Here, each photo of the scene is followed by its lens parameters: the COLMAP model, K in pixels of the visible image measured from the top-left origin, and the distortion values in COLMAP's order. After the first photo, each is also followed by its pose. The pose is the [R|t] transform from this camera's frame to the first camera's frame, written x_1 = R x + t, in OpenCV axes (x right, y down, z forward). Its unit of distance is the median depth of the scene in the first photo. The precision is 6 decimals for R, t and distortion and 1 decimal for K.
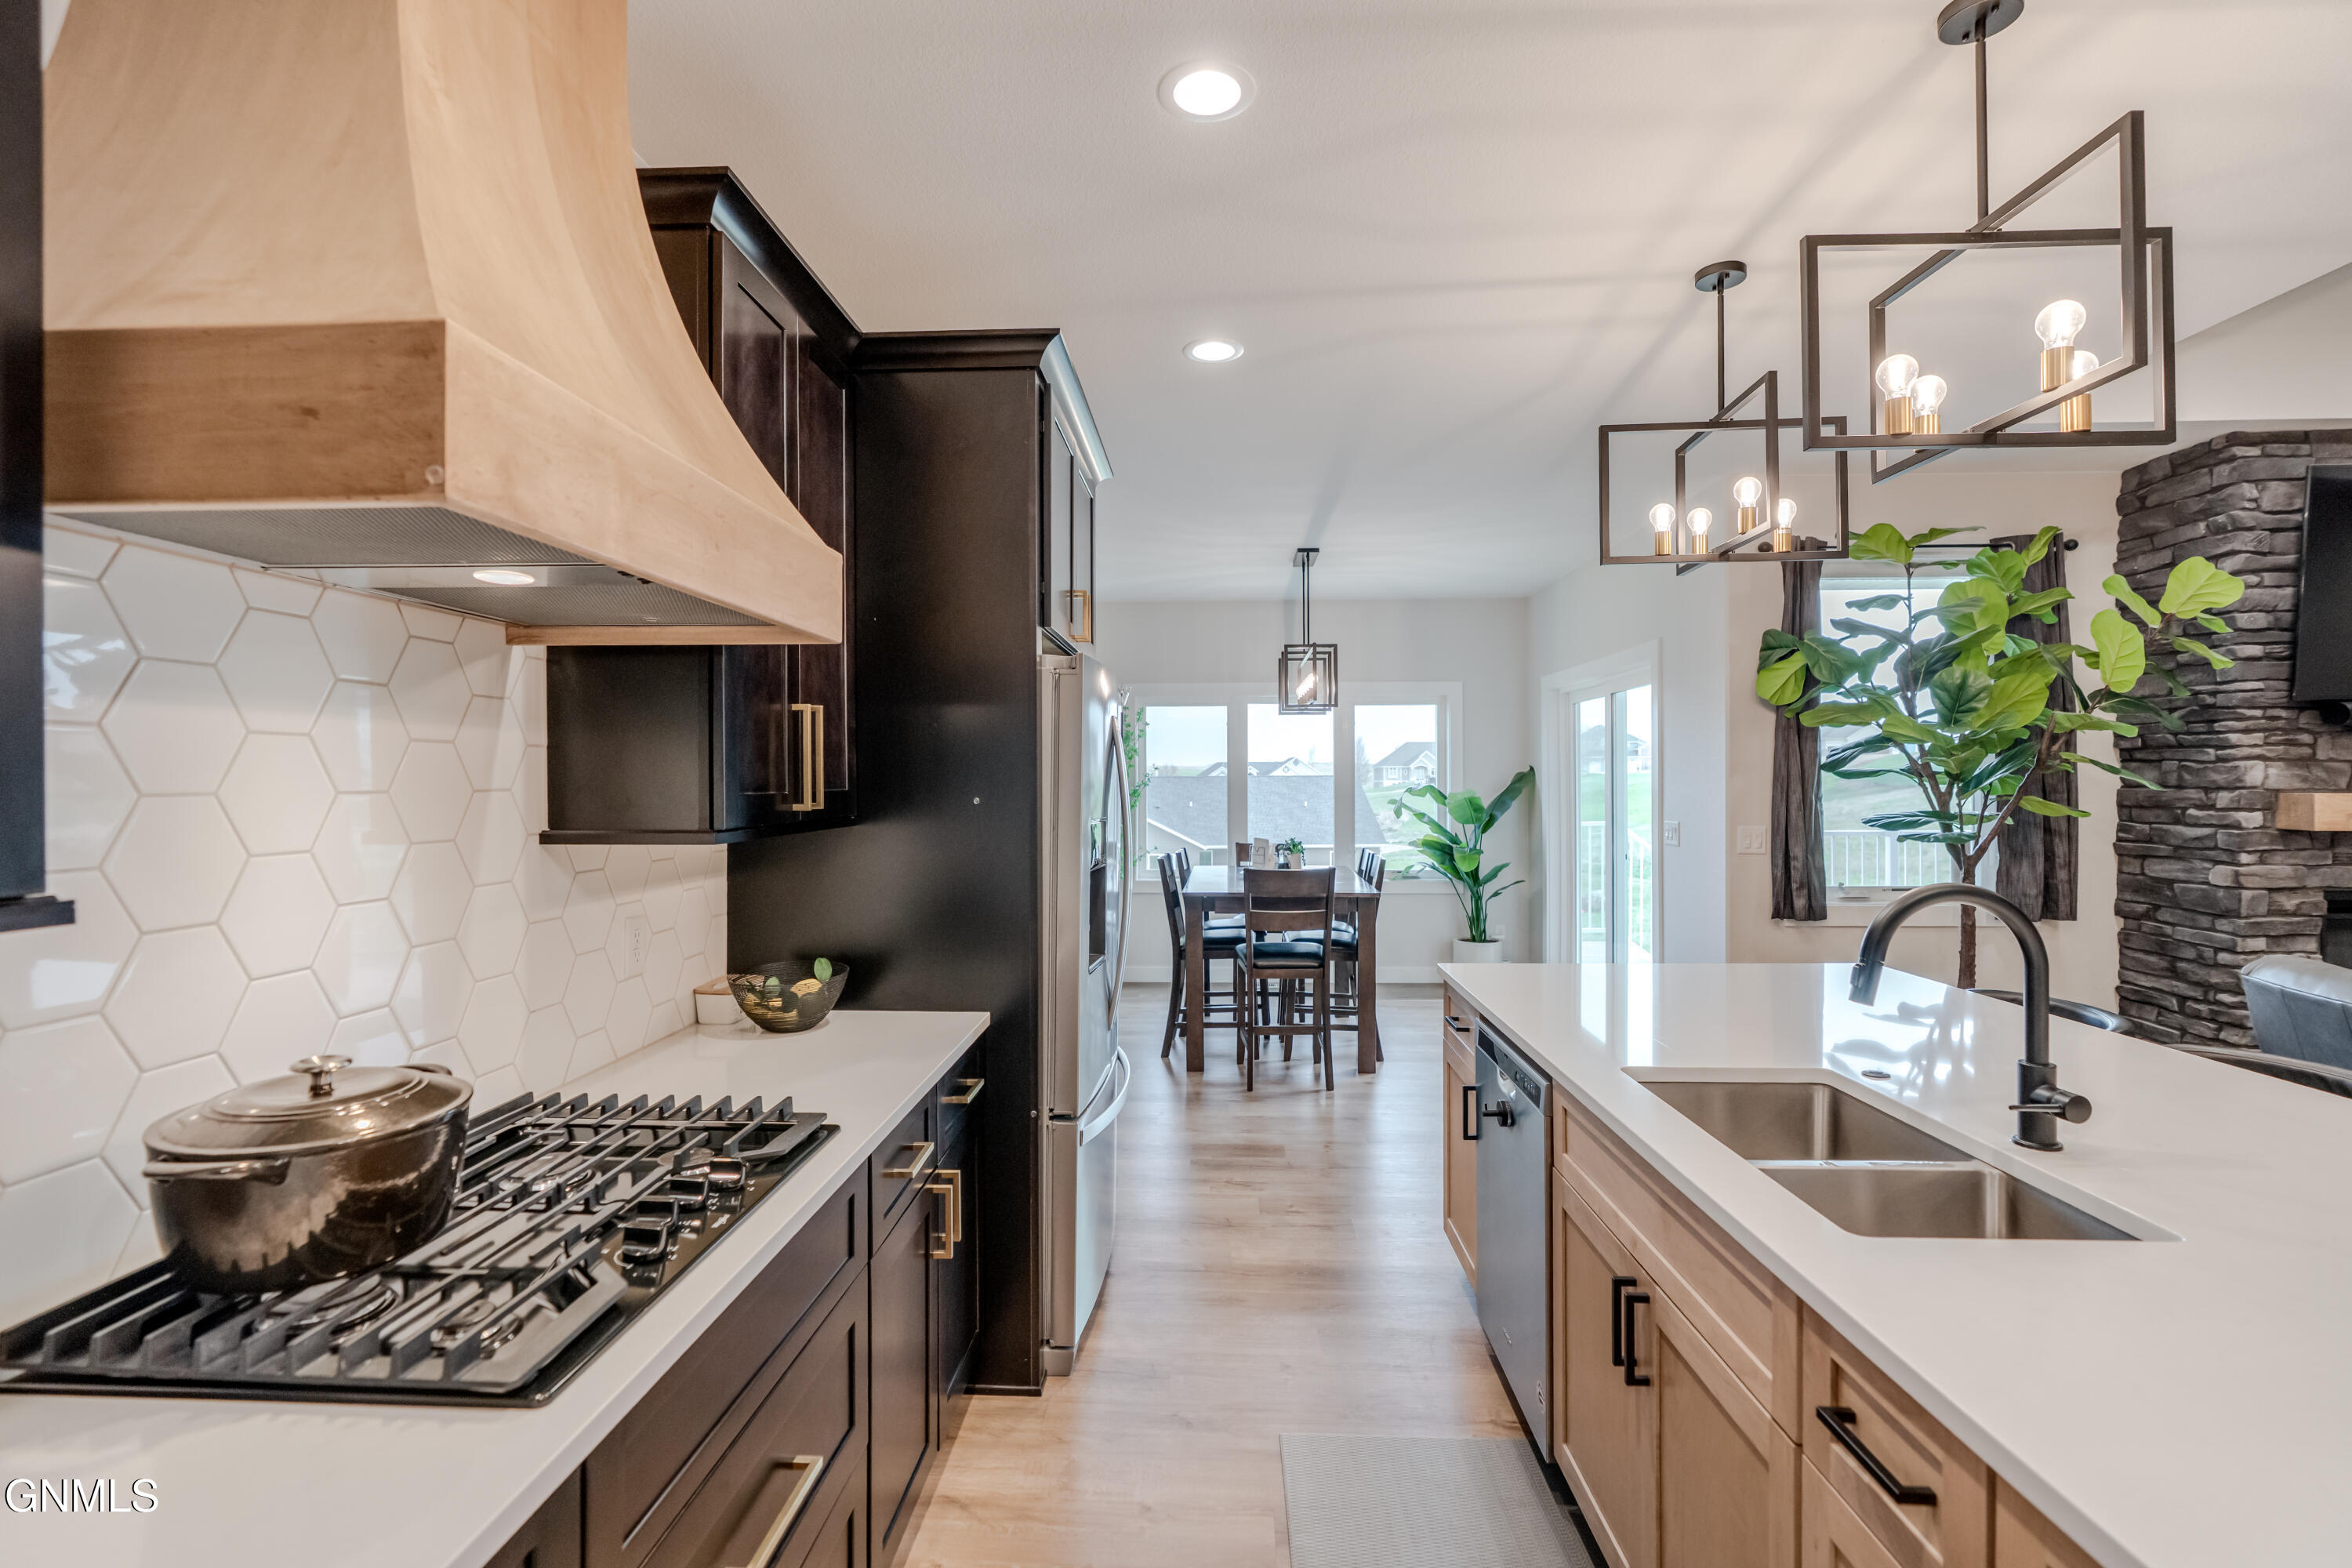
lens RADIAL K [[1064.2, 0, 1176.0], [0, 1064.2, 784.0], [0, 0, 1]] dist [0.001032, -0.000124]
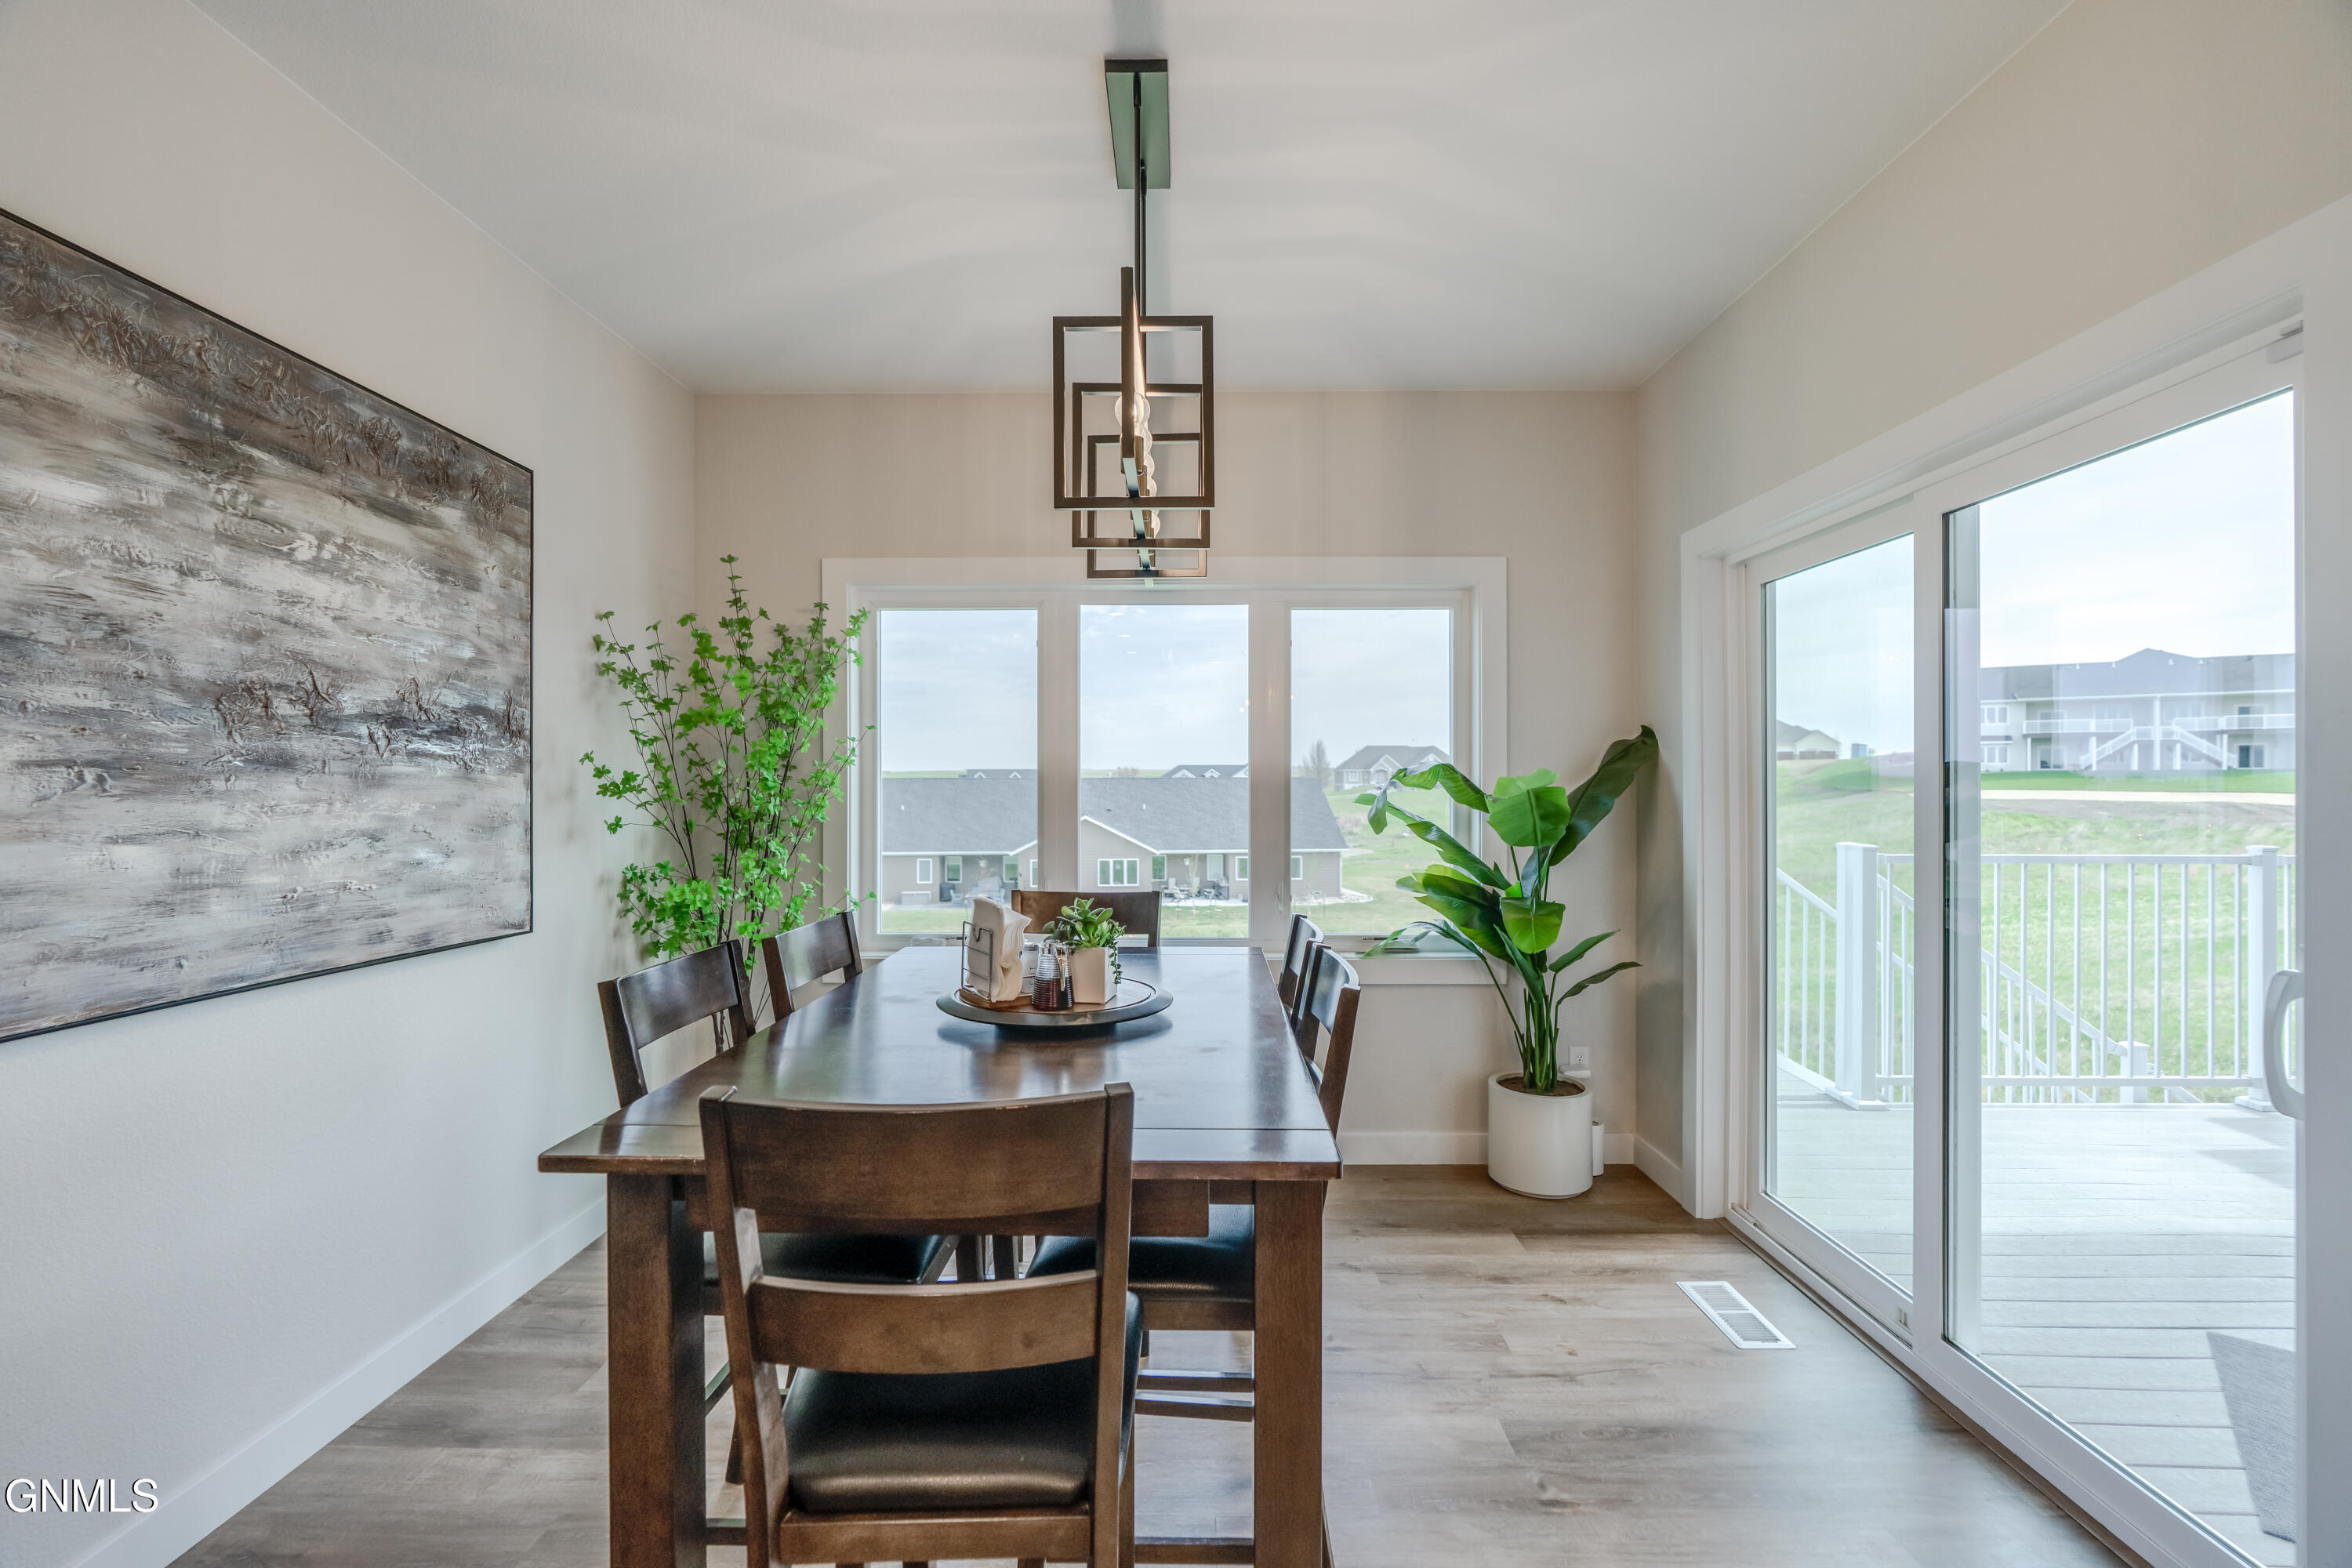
lens RADIAL K [[1064.2, 0, 1176.0], [0, 1064.2, 784.0], [0, 0, 1]] dist [0.001032, -0.000124]
pose [[0.999348, 0.003896, 0.035900, 0.128687], [-0.003815, 0.999990, -0.002313, 0.014802], [-0.035909, 0.002175, 0.999353, 0.670061]]
